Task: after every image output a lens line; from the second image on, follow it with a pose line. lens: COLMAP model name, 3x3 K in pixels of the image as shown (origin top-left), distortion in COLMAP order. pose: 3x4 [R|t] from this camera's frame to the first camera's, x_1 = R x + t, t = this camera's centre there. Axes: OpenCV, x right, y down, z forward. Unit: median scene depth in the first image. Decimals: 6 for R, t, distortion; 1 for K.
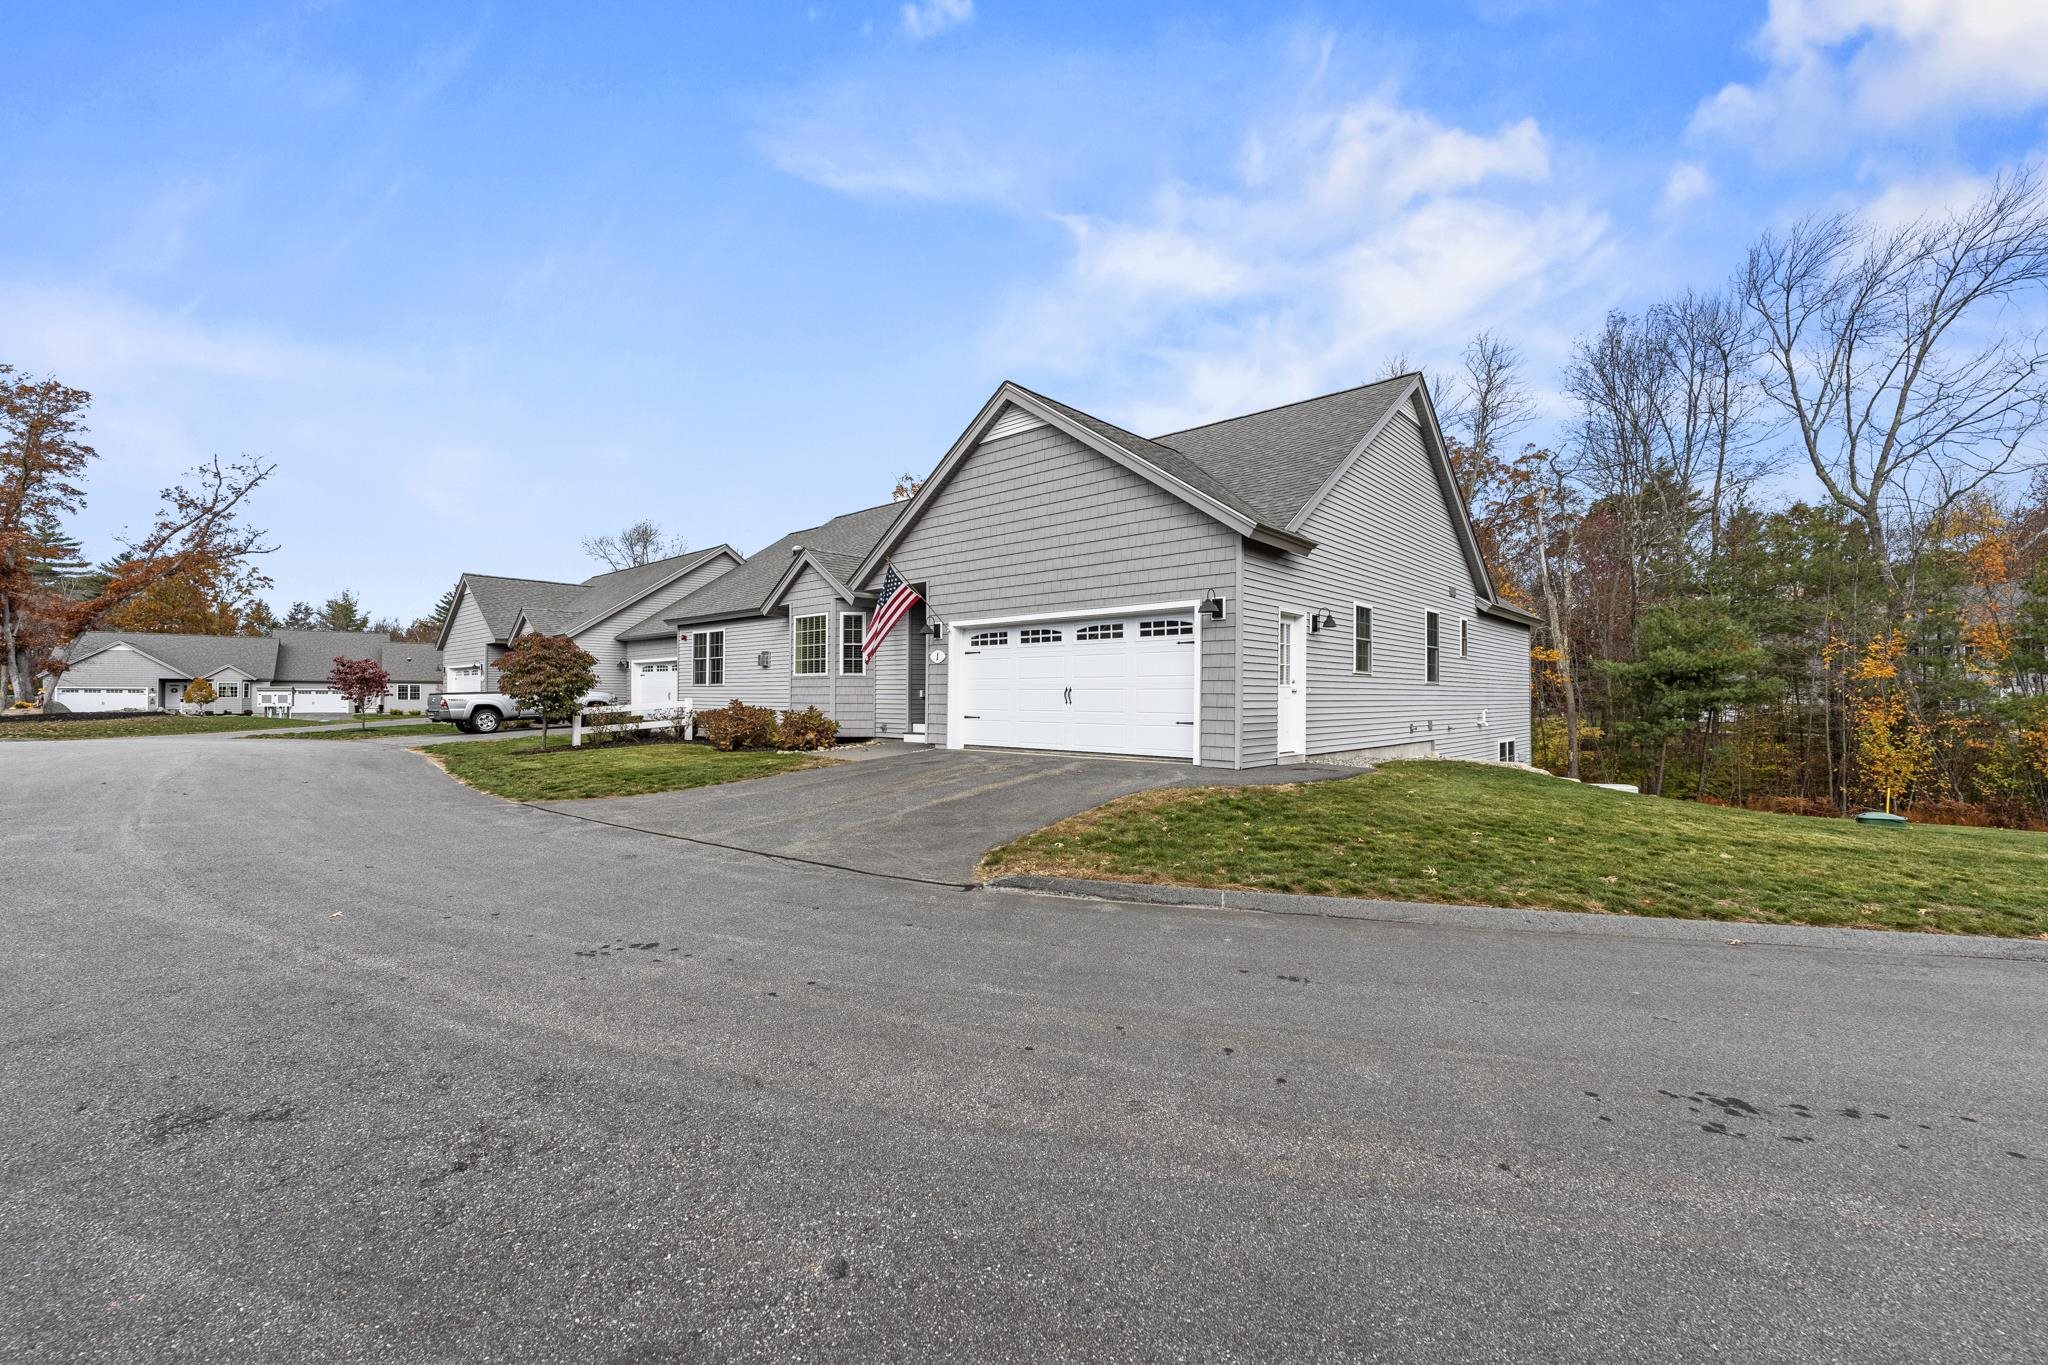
lens RADIAL K [[799.7, 0, 1024.0], [0, 799.7, 682.5], [0, 0, 1]] dist [0.000053, -0.000048]
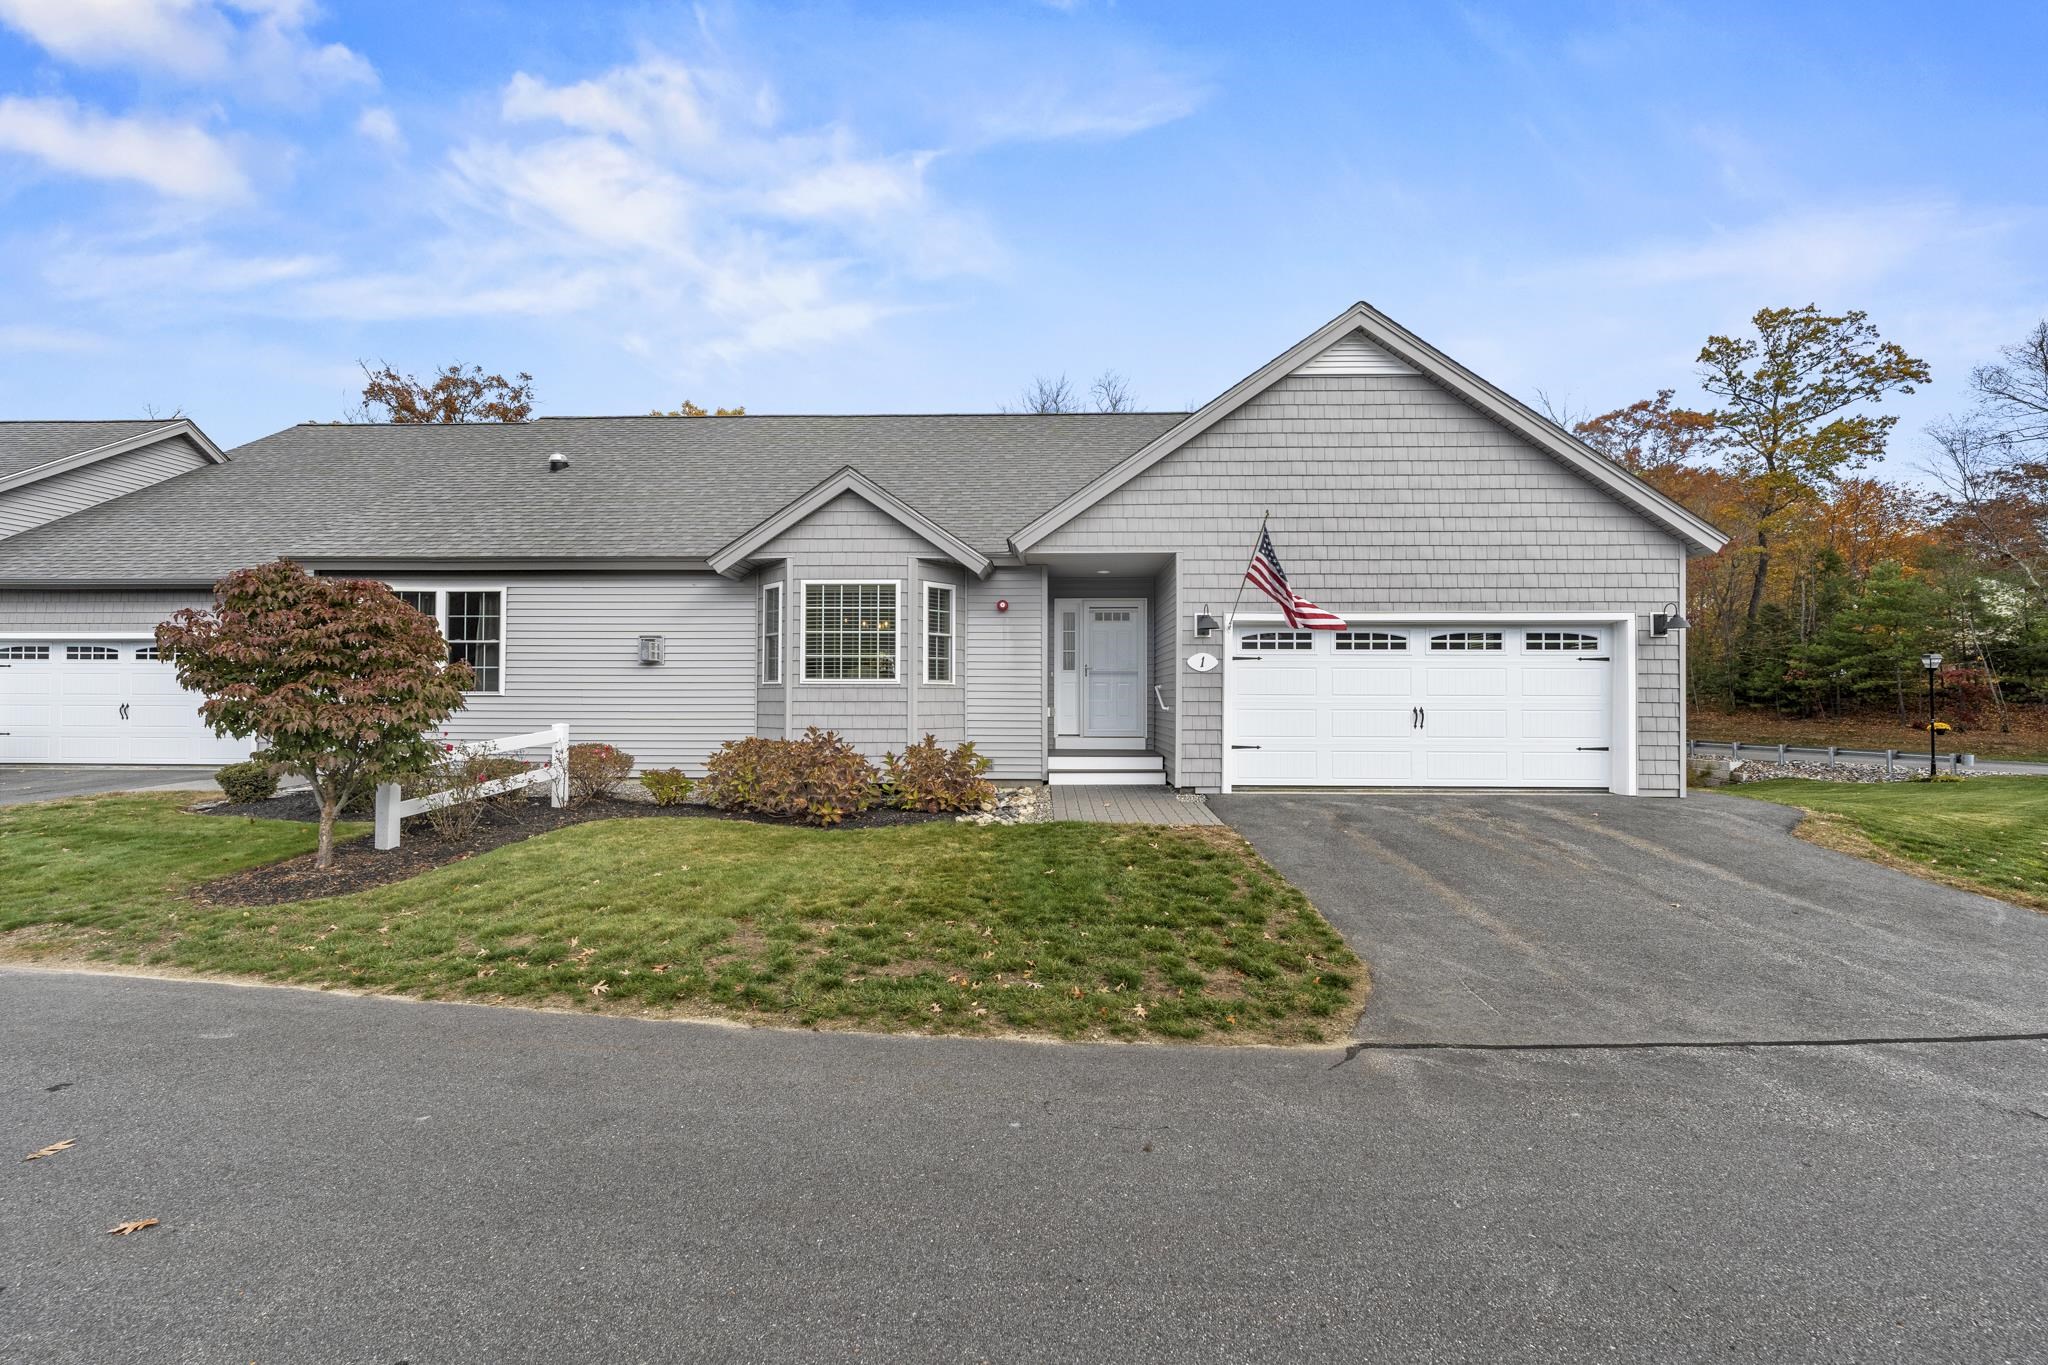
lens RADIAL K [[799.7, 0, 1024.0], [0, 799.7, 682.5], [0, 0, 1]] dist [0.000053, -0.000048]
pose [[0.763970, 0.011573, 0.645148, -0.730443], [-0.011368, 0.999925, -0.004475, -0.010432], [-0.645152, -0.003915, 0.764044, 0.613019]]
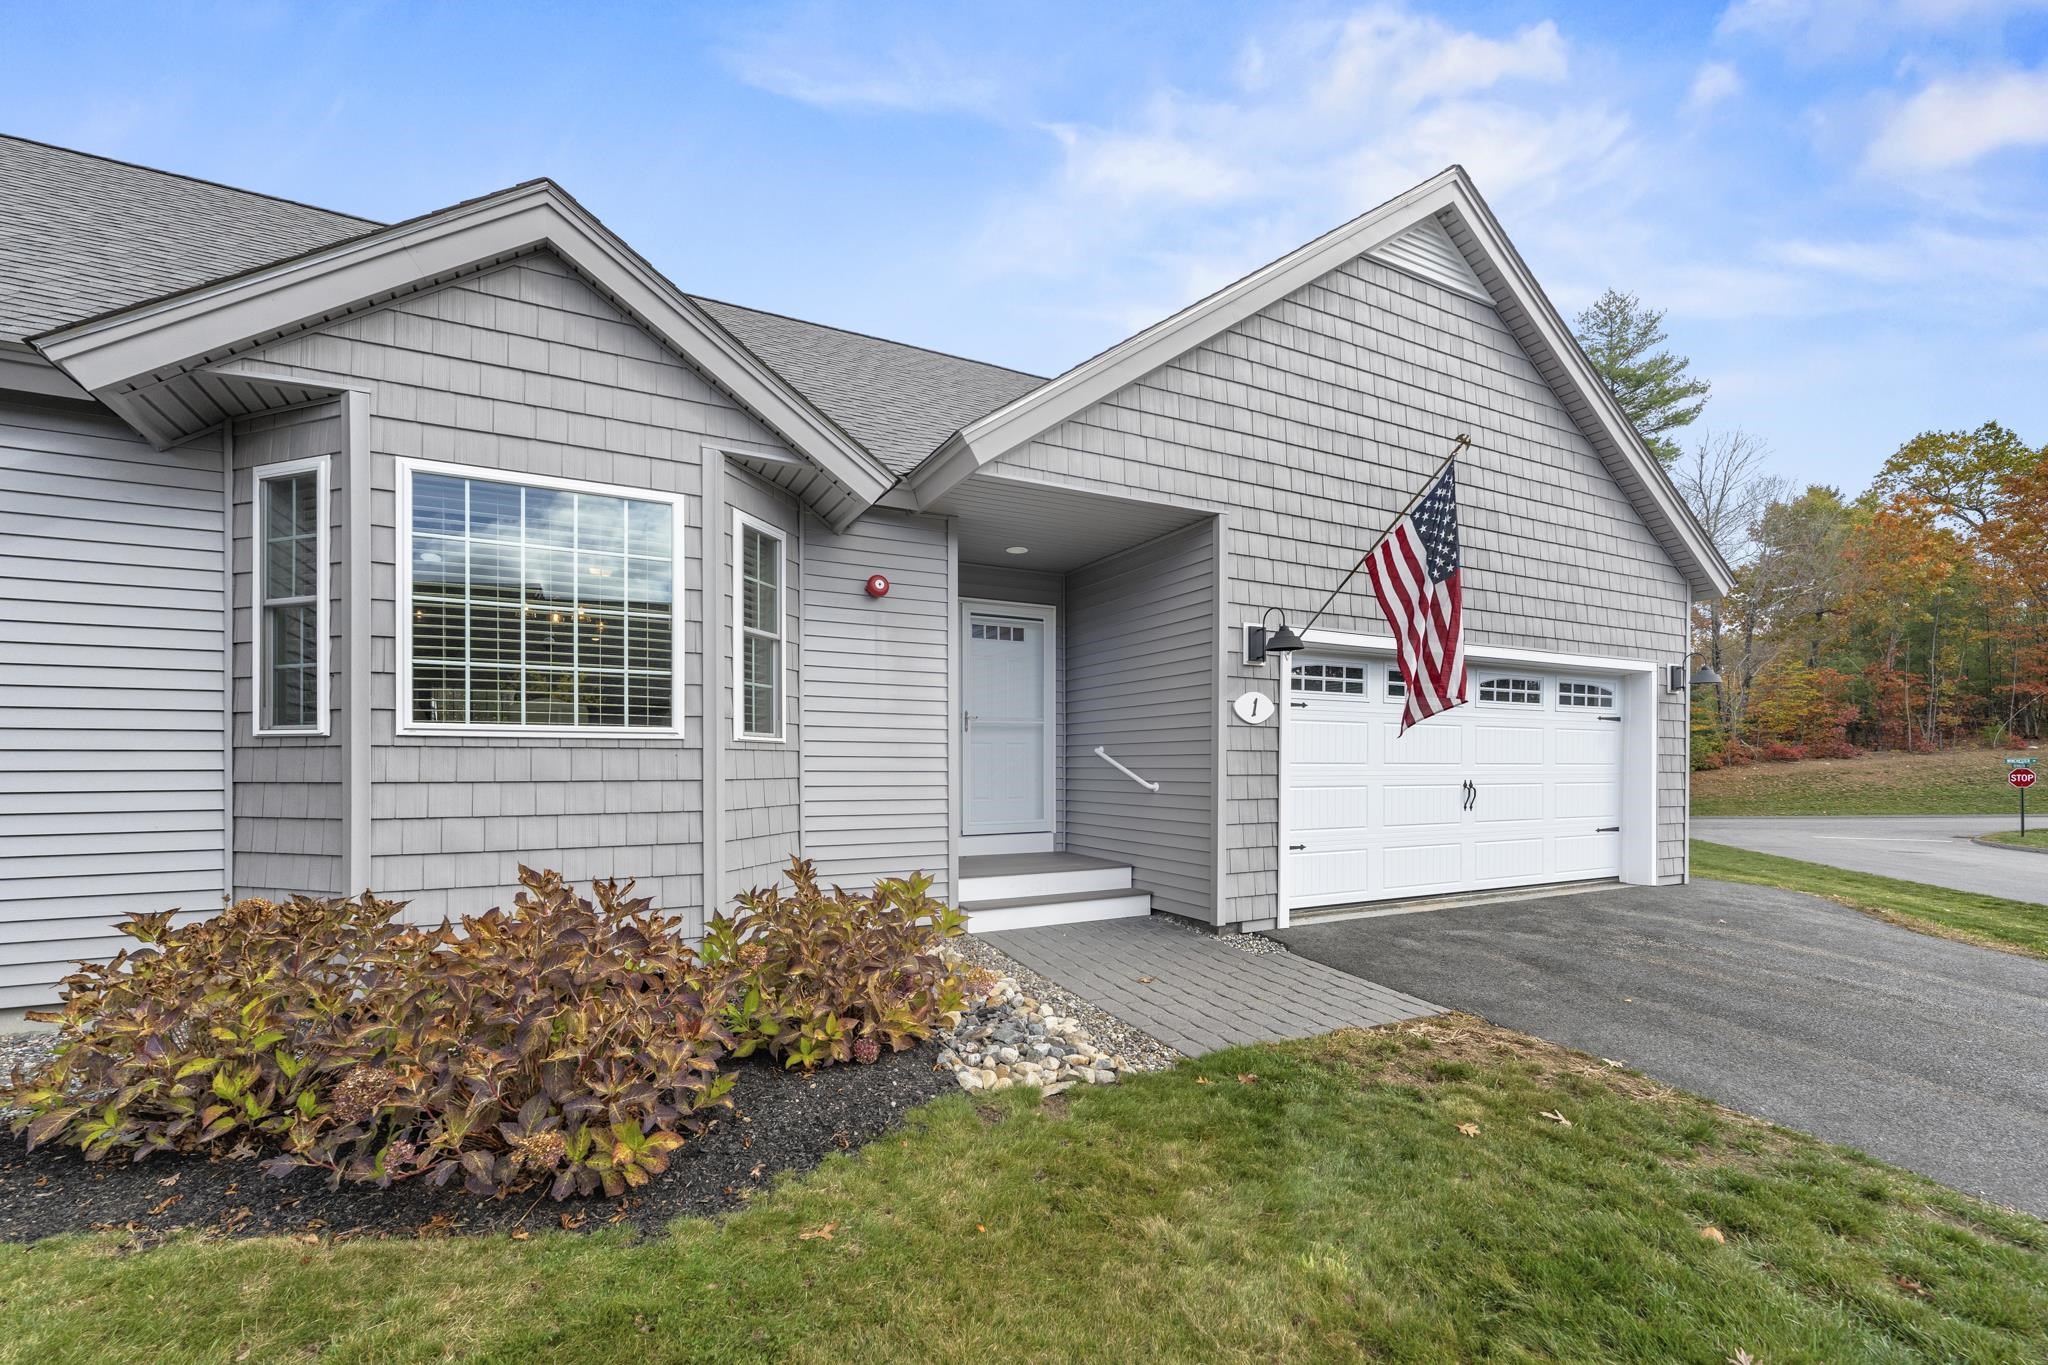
lens RADIAL K [[844.7, 0, 1016.4], [0, 844.7, 764.0], [0, 0, 1]] dist [-0.000503, -0.000119]
pose [[0.366074, -0.002109, 0.930583, -0.596516], [-0.015543, 0.999844, 0.008380, -0.005754], [-0.930456, -0.017532, 0.365984, 1.030906]]
